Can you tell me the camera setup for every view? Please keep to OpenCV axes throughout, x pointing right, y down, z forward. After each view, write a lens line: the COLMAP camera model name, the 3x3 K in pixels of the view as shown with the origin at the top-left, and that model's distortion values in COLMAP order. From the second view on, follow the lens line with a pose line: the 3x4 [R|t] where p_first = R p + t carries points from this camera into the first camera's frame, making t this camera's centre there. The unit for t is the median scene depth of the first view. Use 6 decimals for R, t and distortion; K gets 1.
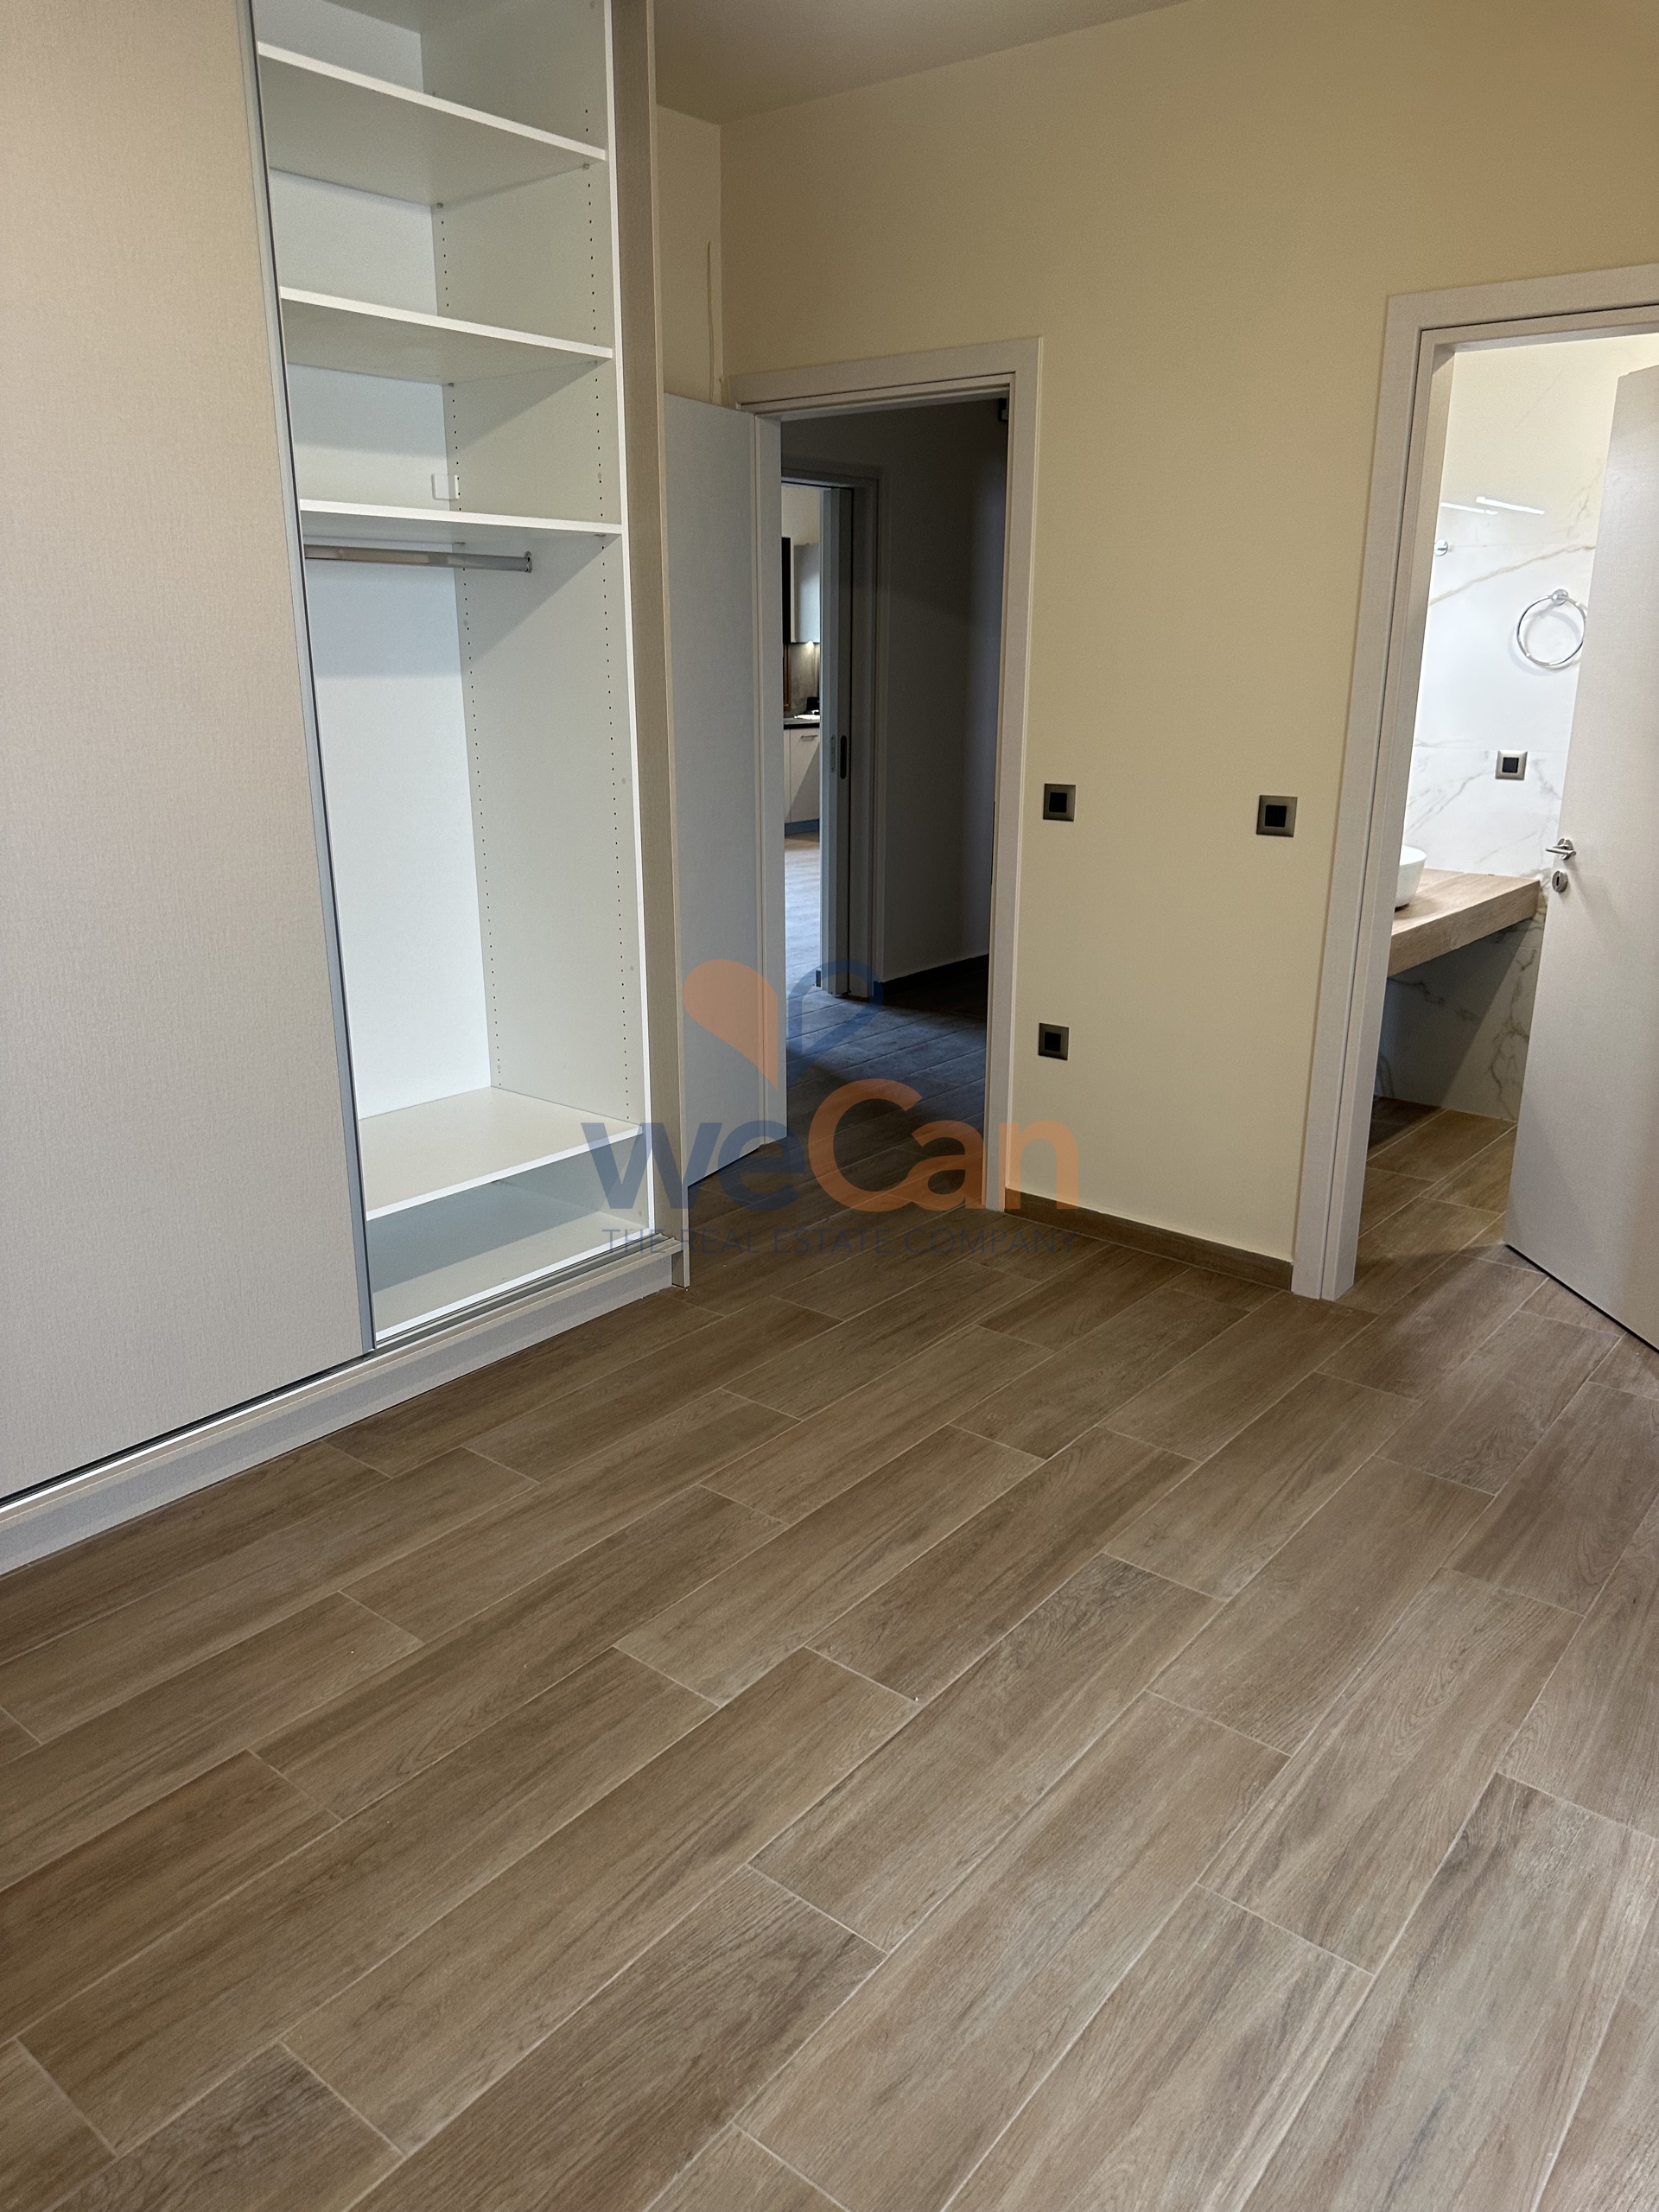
lens RADIAL K [[1556.2, 0, 871.2], [0, 1556.2, 1092.9], [0, 0, 1]] dist [0.036594, -0.049375]
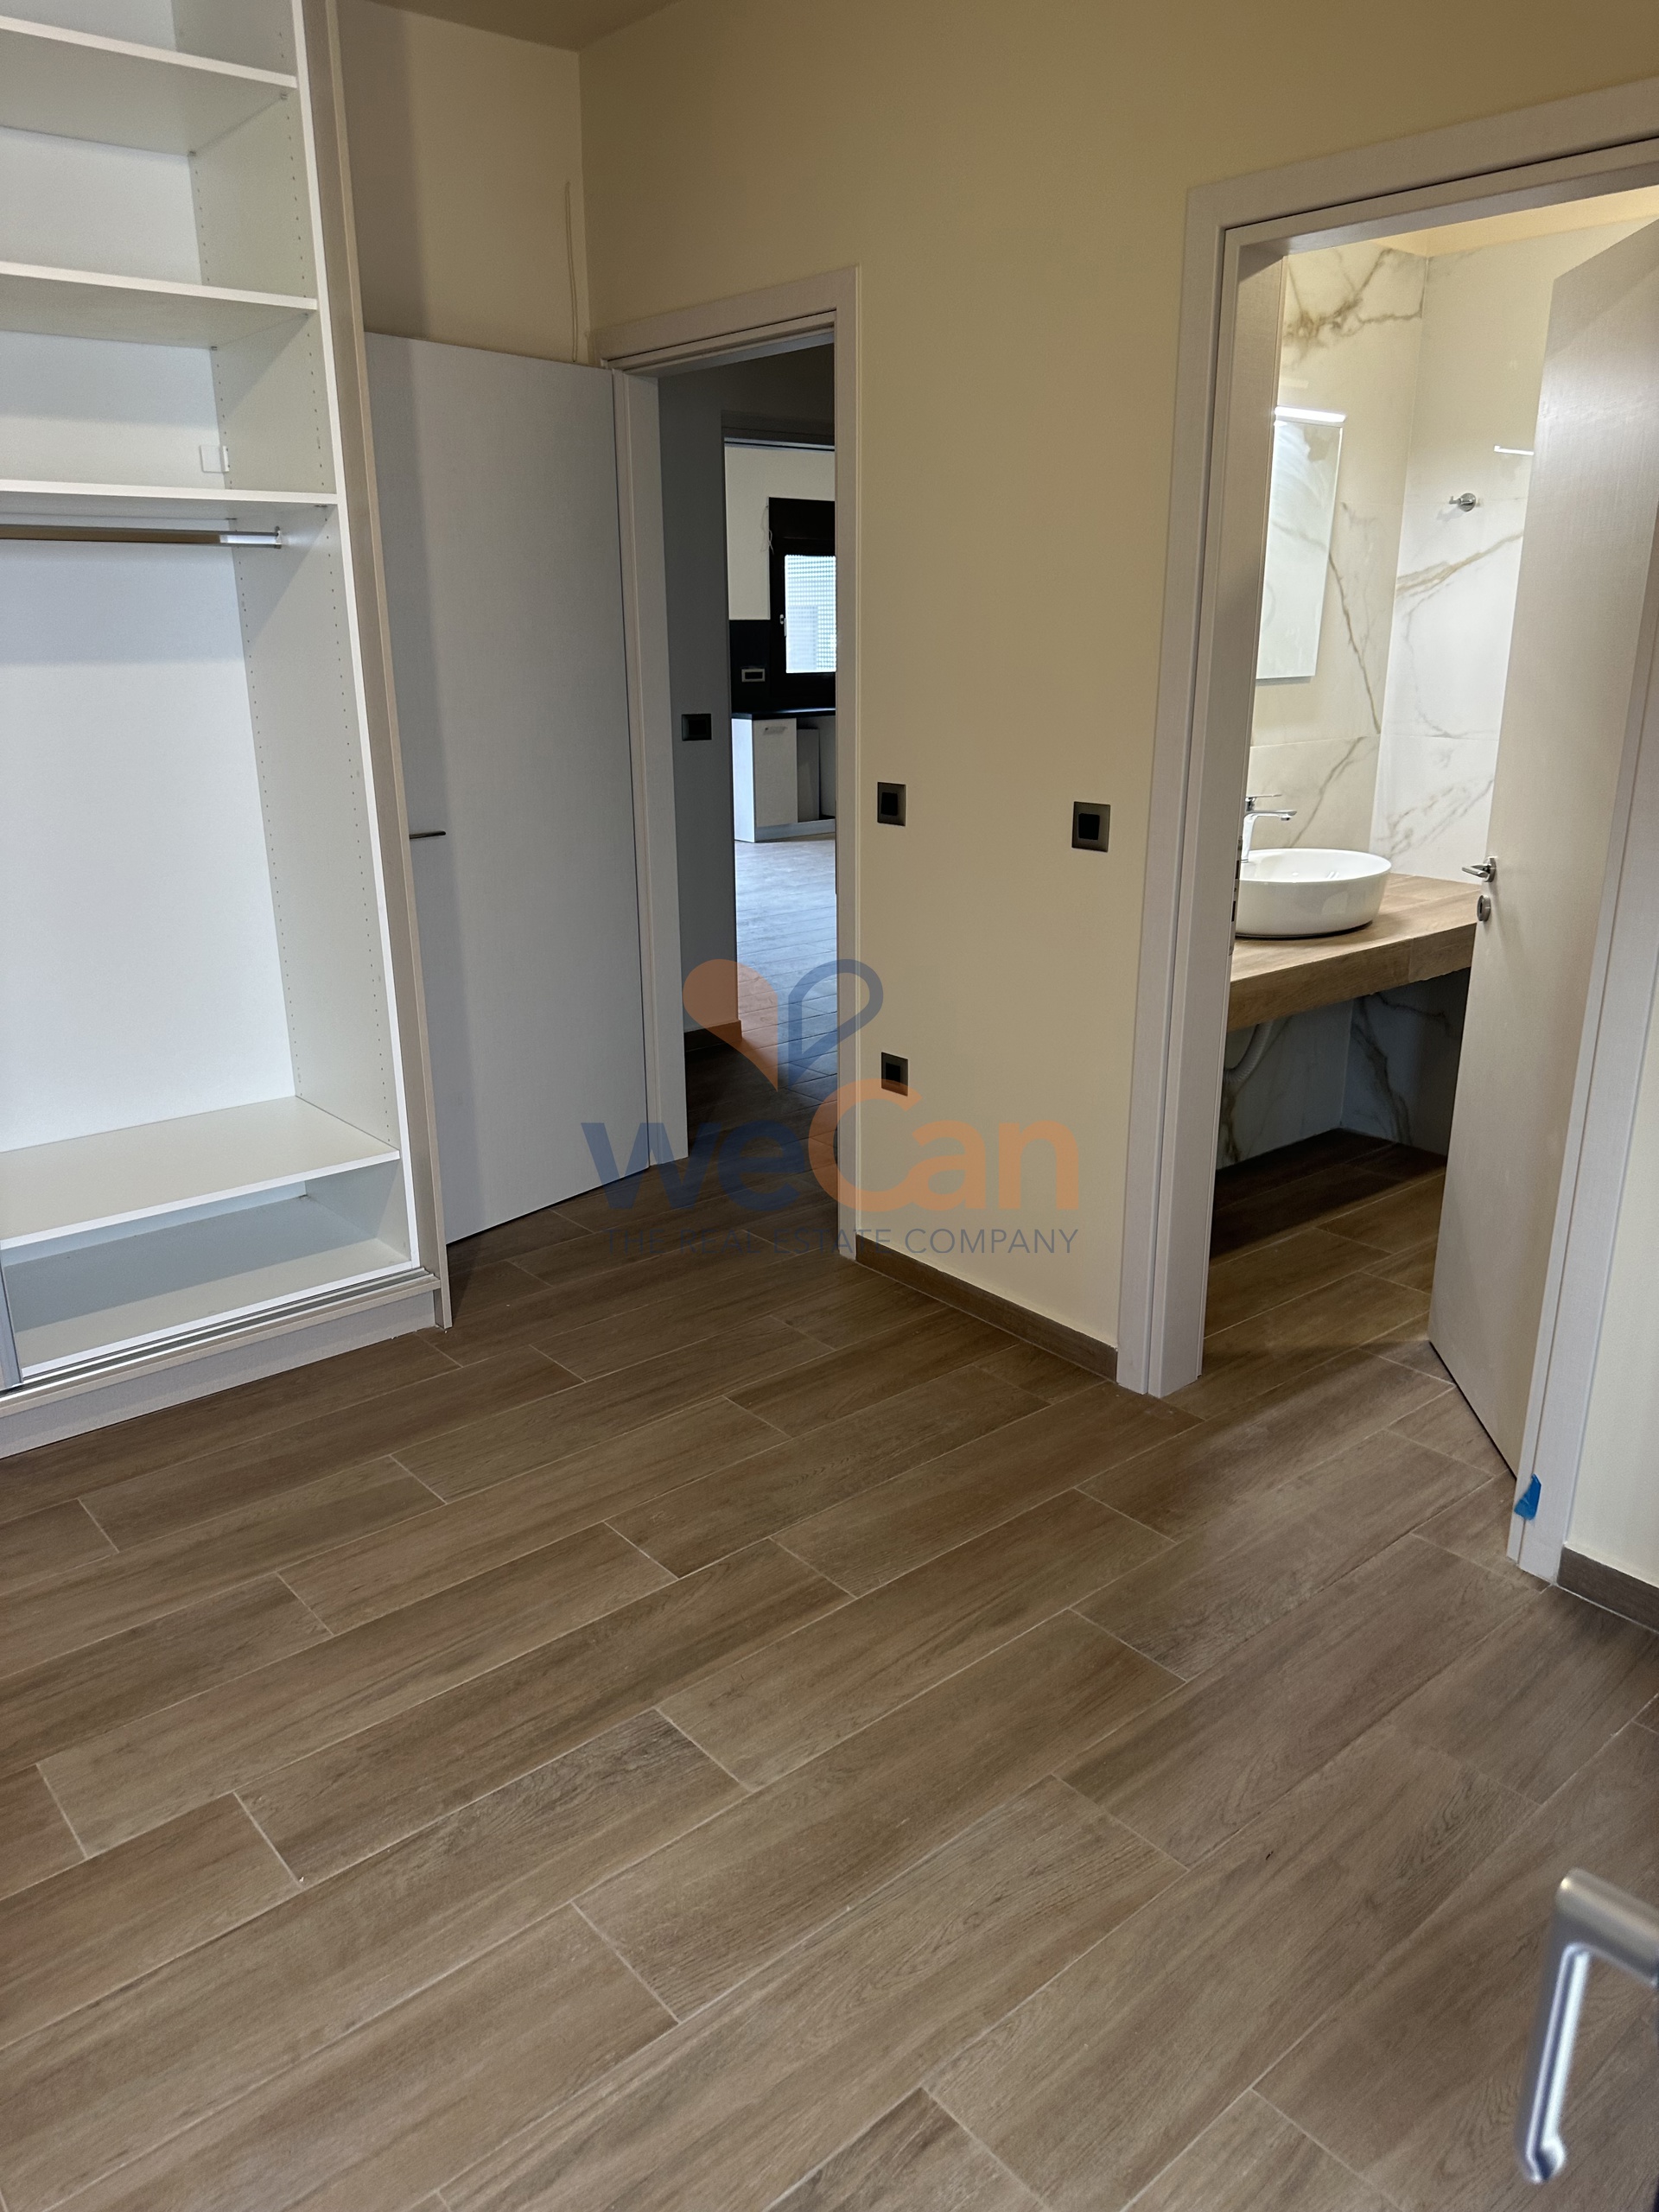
lens RADIAL K [[1556.2, 0, 827.0], [0, 1556.2, 1117.3], [0, 0, 1]] dist [0.036594, -0.049375]
pose [[0.981187, 0.047699, -0.187075, 0.302864], [-0.041916, 0.998517, 0.034750, -0.047013], [0.188455, -0.026254, 0.981731, 0.151271]]
